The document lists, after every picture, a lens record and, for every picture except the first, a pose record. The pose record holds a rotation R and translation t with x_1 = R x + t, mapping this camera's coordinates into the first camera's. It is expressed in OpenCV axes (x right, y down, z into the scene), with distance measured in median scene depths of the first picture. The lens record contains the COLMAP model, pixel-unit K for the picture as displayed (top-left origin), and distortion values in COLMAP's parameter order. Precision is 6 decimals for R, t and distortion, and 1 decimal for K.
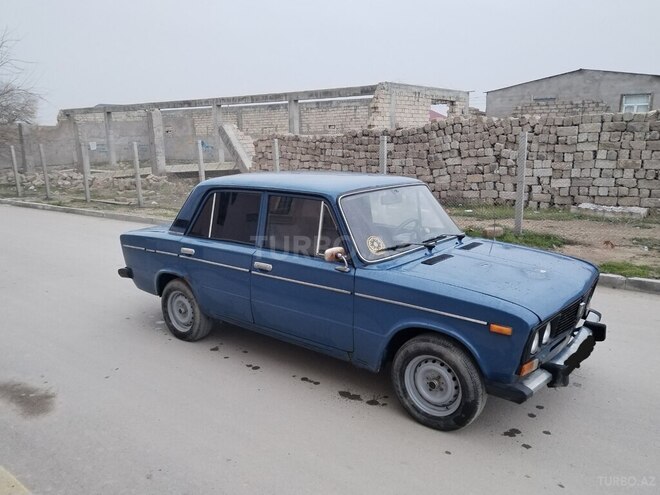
lens RADIAL K [[527.3, 0, 330.4], [0, 527.3, 251.6], [0, 0, 1]] dist [0.042998, -0.045135]
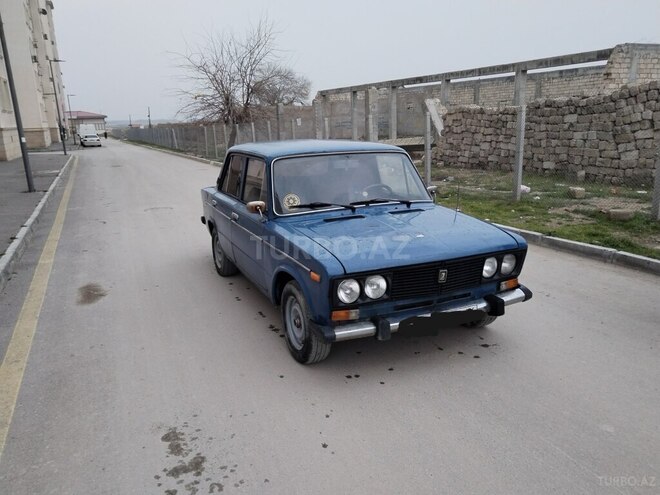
lens RADIAL K [[527.3, 0, 329.6], [0, 527.3, 244.3], [0, 0, 1]] dist [0.042998, -0.045135]
pose [[0.887165, 0.094493, -0.451674, 0.200003], [-0.080556, 0.995493, 0.050038, 0.004613], [0.454367, -0.008007, 0.890779, 0.001620]]
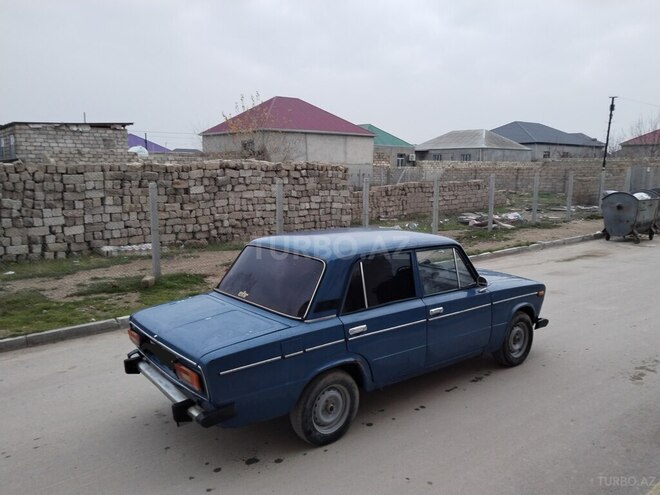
lens RADIAL K [[527.3, 0, 333.0], [0, 527.3, 249.6], [0, 0, 1]] dist [0.042998, -0.045135]
pose [[0.216176, -0.131396, 0.967473, -0.414570], [0.198781, 0.976072, 0.088147, -0.081421], [-0.955905, 0.173259, 0.237122, 0.292405]]
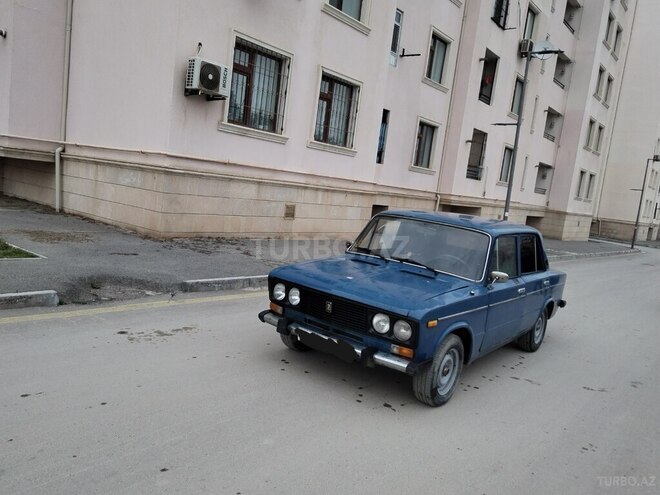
lens RADIAL K [[527.3, 0, 330.2], [0, 527.3, 246.2], [0, 0, 1]] dist [0.042998, -0.045135]
pose [[0.000778, 0.132369, -0.991200, 0.460629], [-0.331359, 0.935237, 0.124635, -0.049160], [0.943505, 0.328346, 0.044590, 0.246686]]
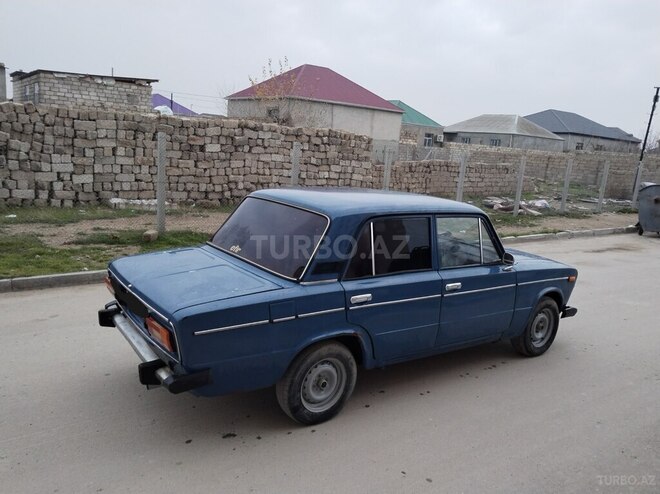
lens RADIAL K [[527.3, 0, 332.6], [0, 527.3, 251.2], [0, 0, 1]] dist [0.042998, -0.045135]
pose [[0.261214, -0.156064, 0.952581, -0.371955], [0.123472, 0.984139, 0.127377, -0.064152], [-0.957351, 0.084344, 0.276341, 0.297900]]
